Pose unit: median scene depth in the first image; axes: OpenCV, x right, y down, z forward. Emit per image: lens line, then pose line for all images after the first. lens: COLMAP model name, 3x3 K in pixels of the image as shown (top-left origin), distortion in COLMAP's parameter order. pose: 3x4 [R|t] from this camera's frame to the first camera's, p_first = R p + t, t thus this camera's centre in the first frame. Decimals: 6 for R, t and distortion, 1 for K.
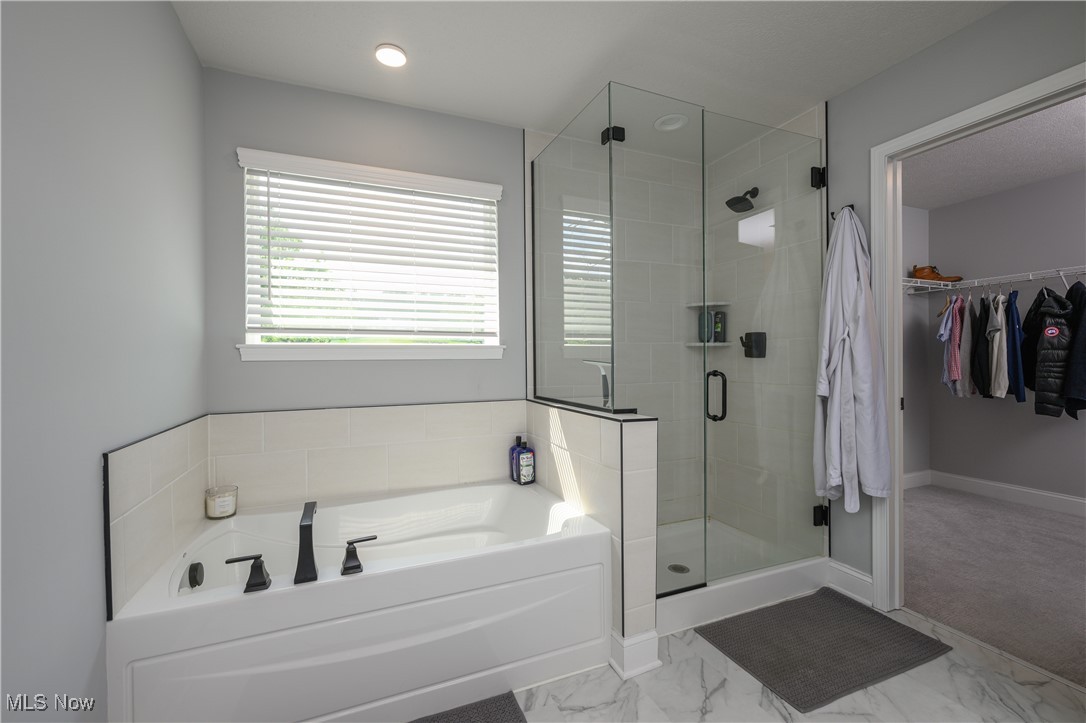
lens RADIAL K [[457.8, 0, 544.0], [0, 457.8, 360.2], [0, 0, 1]] dist [0.009706, 0.000148]
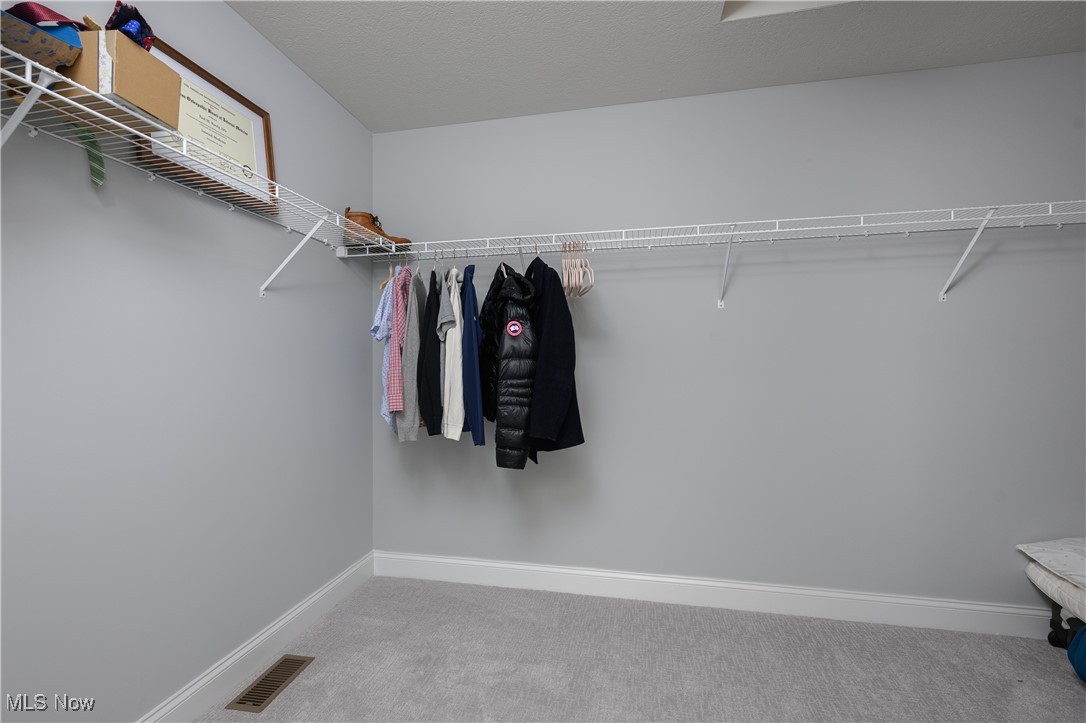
lens RADIAL K [[457.8, 0, 544.9], [0, 457.8, 368.1], [0, 0, 1]] dist [0.009706, 0.000148]
pose [[0.556800, 0.007207, 0.830616, 0.578750], [0.000017, 0.999962, -0.008688, -0.003680], [-0.830647, 0.004852, 0.556778, 0.591603]]
